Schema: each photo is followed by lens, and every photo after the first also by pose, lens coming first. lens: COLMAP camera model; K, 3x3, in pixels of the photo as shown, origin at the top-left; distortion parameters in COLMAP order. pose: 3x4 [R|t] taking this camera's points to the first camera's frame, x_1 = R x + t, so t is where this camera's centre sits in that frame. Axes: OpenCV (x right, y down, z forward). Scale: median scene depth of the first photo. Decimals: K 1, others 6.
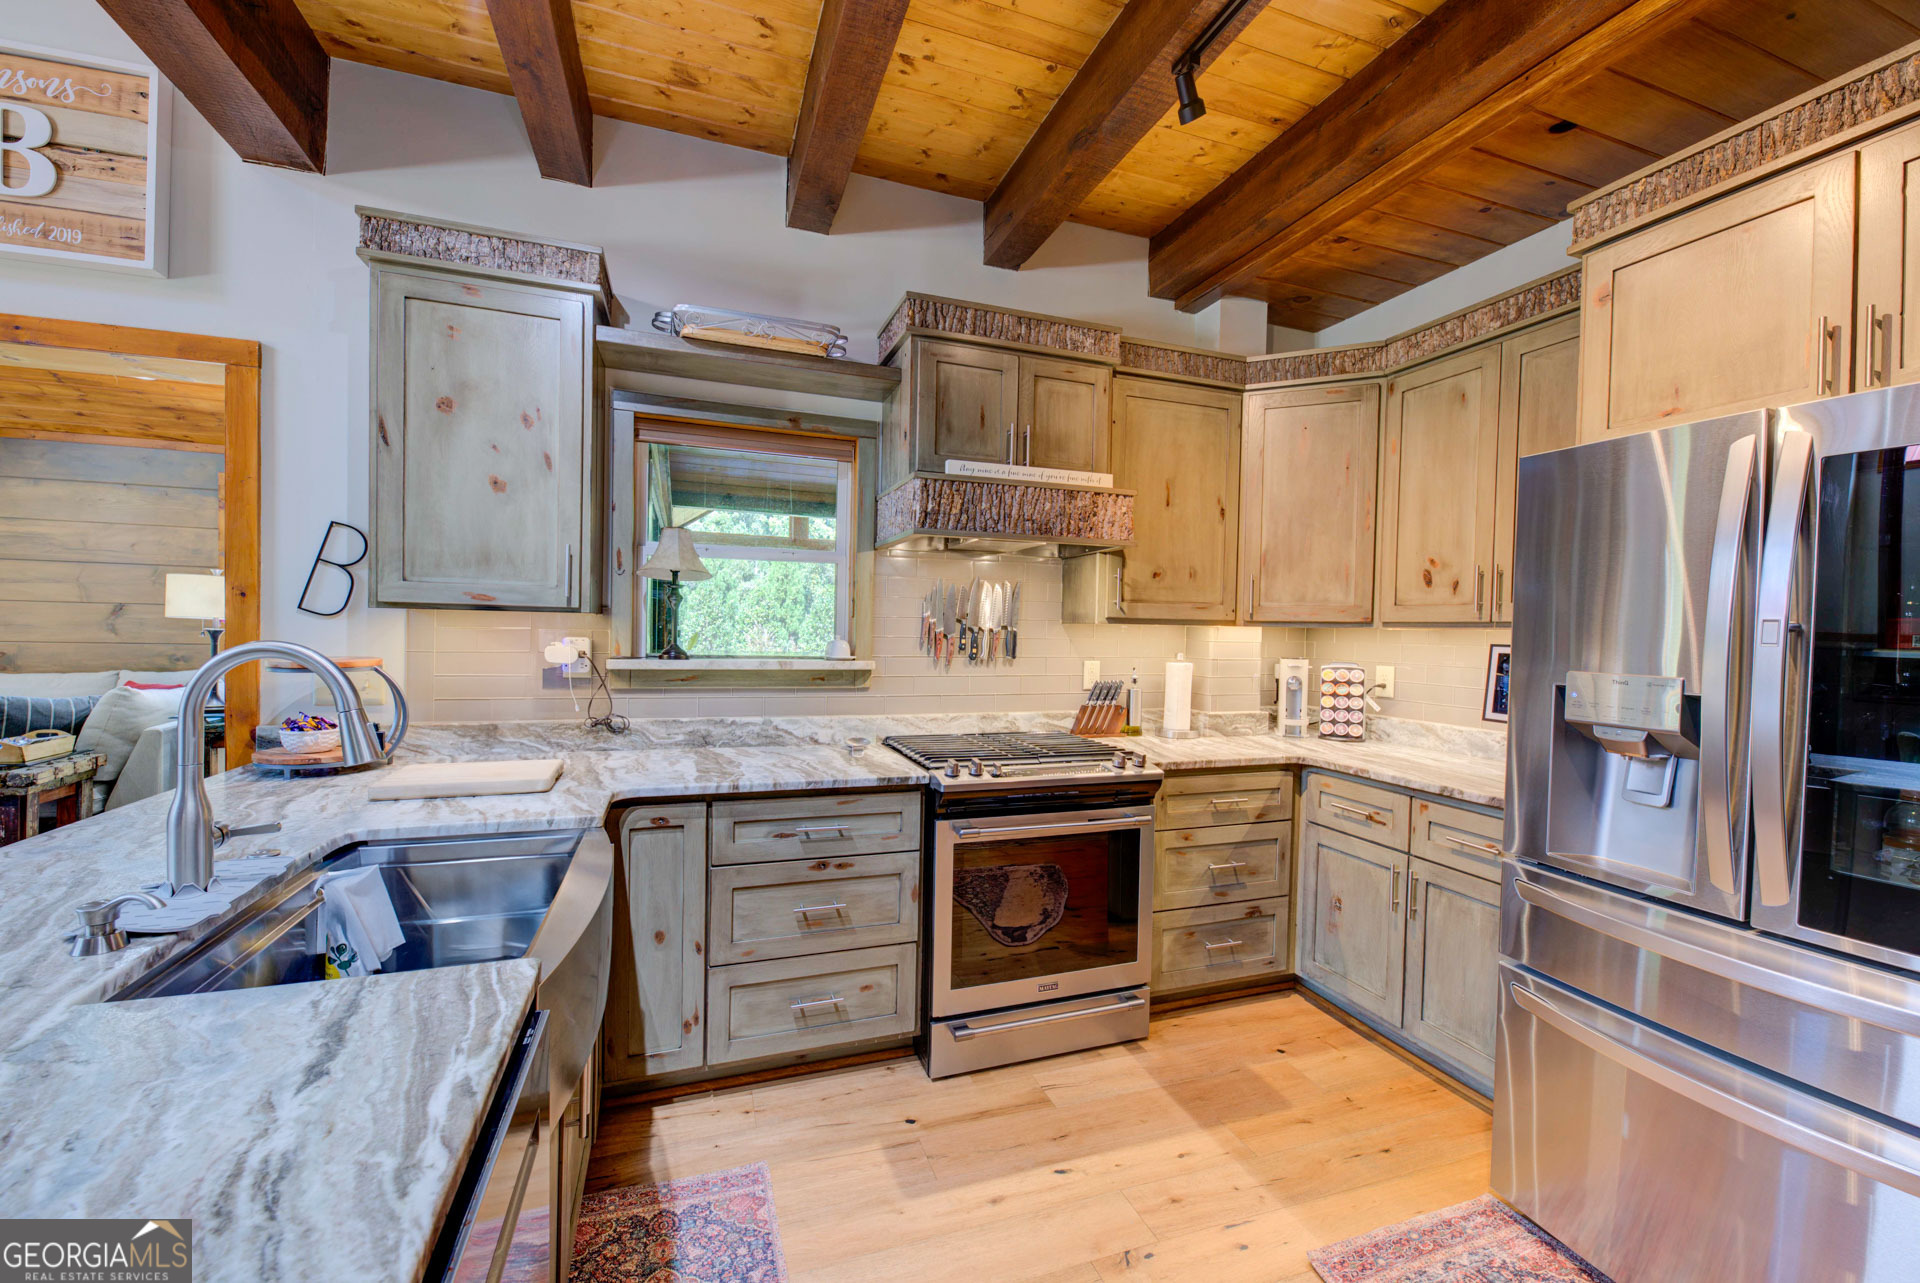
lens RADIAL K [[762.4, 0, 958.8], [0, 762.4, 646.1], [0, 0, 1]] dist [0.014908, -0.008965]
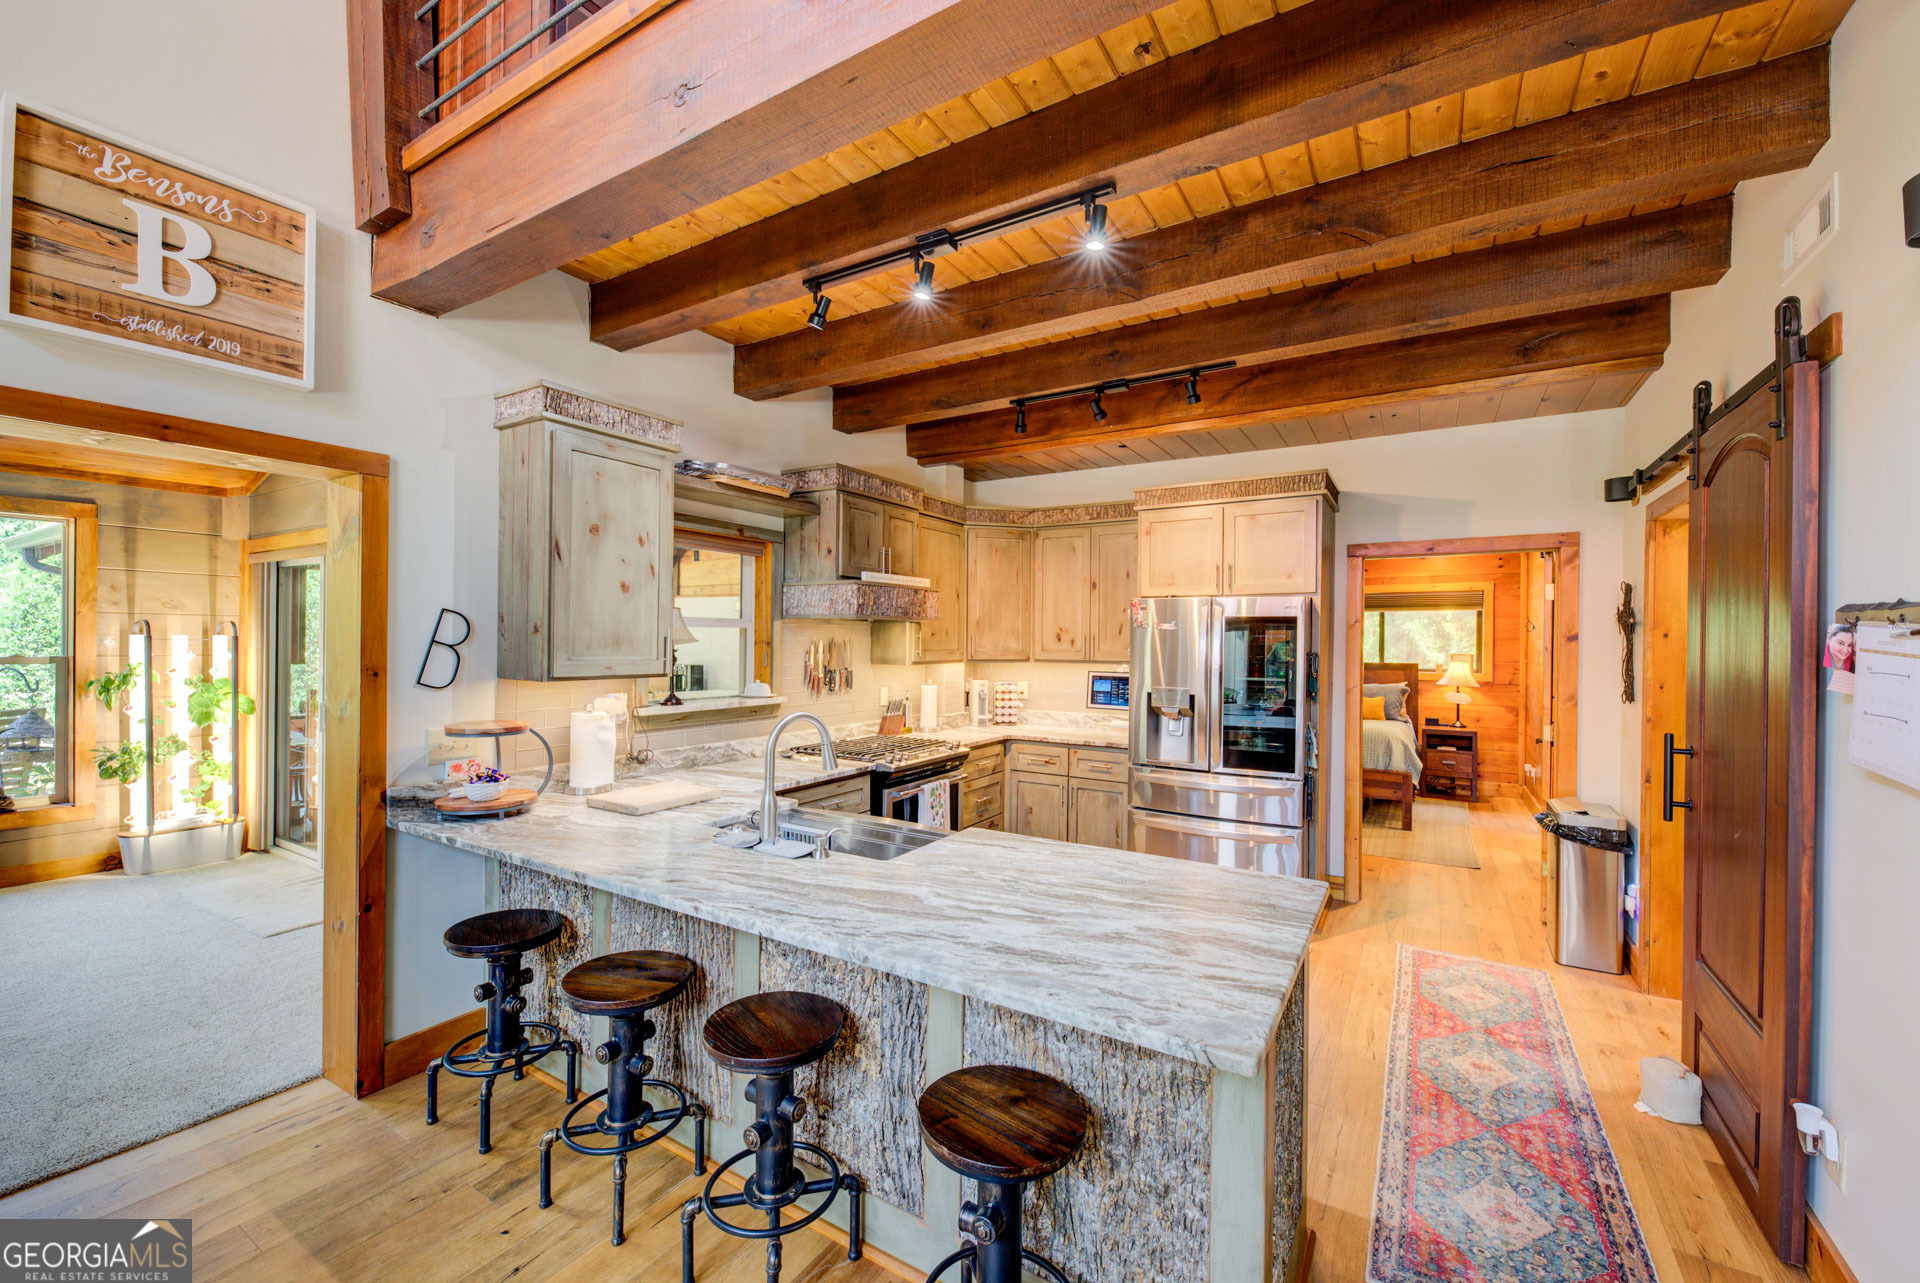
lens RADIAL K [[765.7, 0, 957.9], [0, 765.7, 644.8], [0, 0, 1]] dist [0.015805, -0.009973]
pose [[0.779758, -0.018156, 0.625818, -0.858627], [0.022310, 0.999750, 0.001205, -0.082253], [-0.625683, 0.013022, 0.779969, -0.386142]]
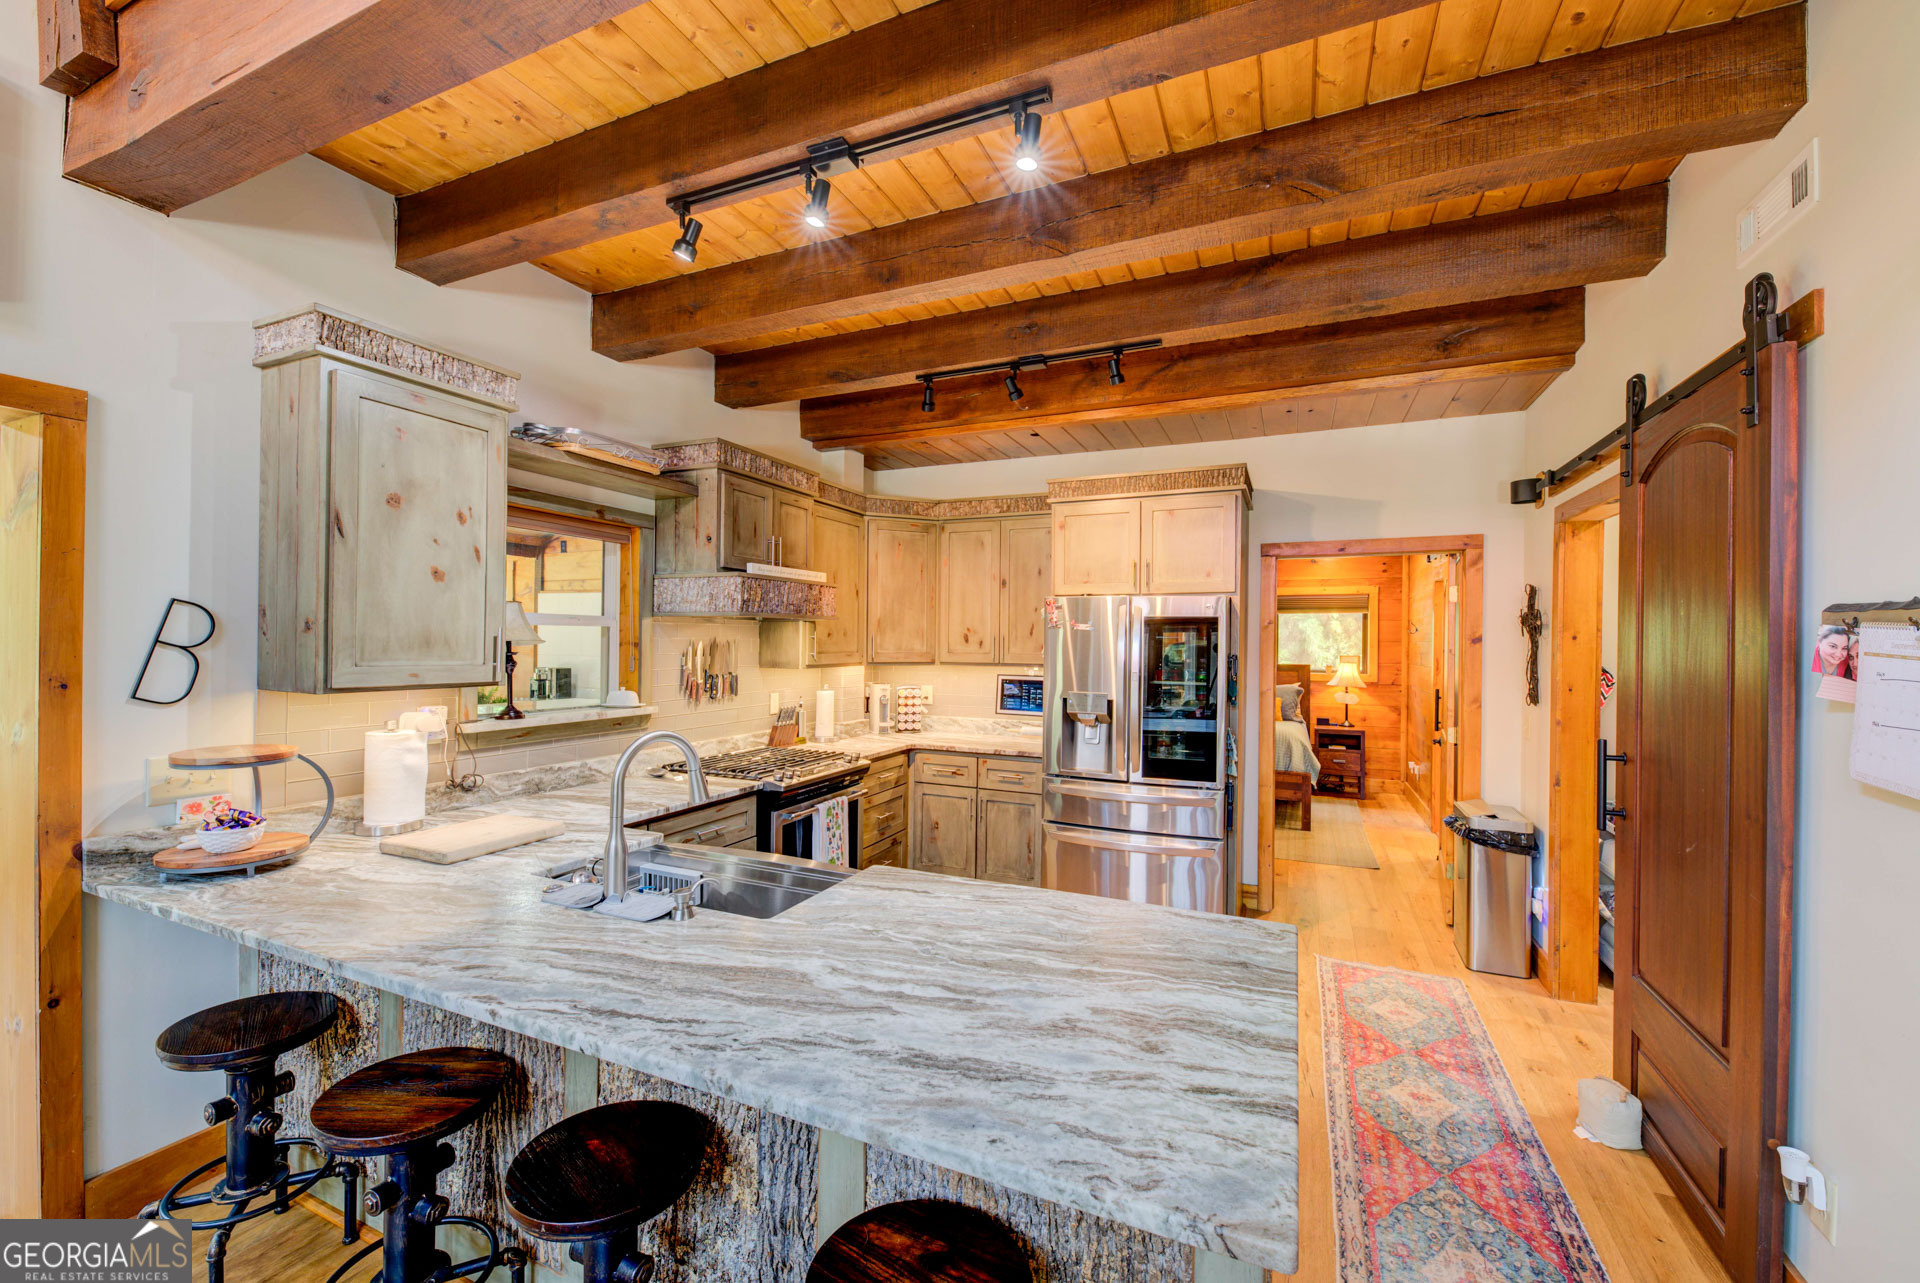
lens RADIAL K [[765.7, 0, 957.9], [0, 765.7, 644.8], [0, 0, 1]] dist [0.015805, -0.009973]
pose [[0.690583, -0.016592, 0.723063, -0.761931], [0.021090, 0.999774, 0.002798, -0.083372], [-0.722945, 0.013317, 0.690777, -0.261159]]
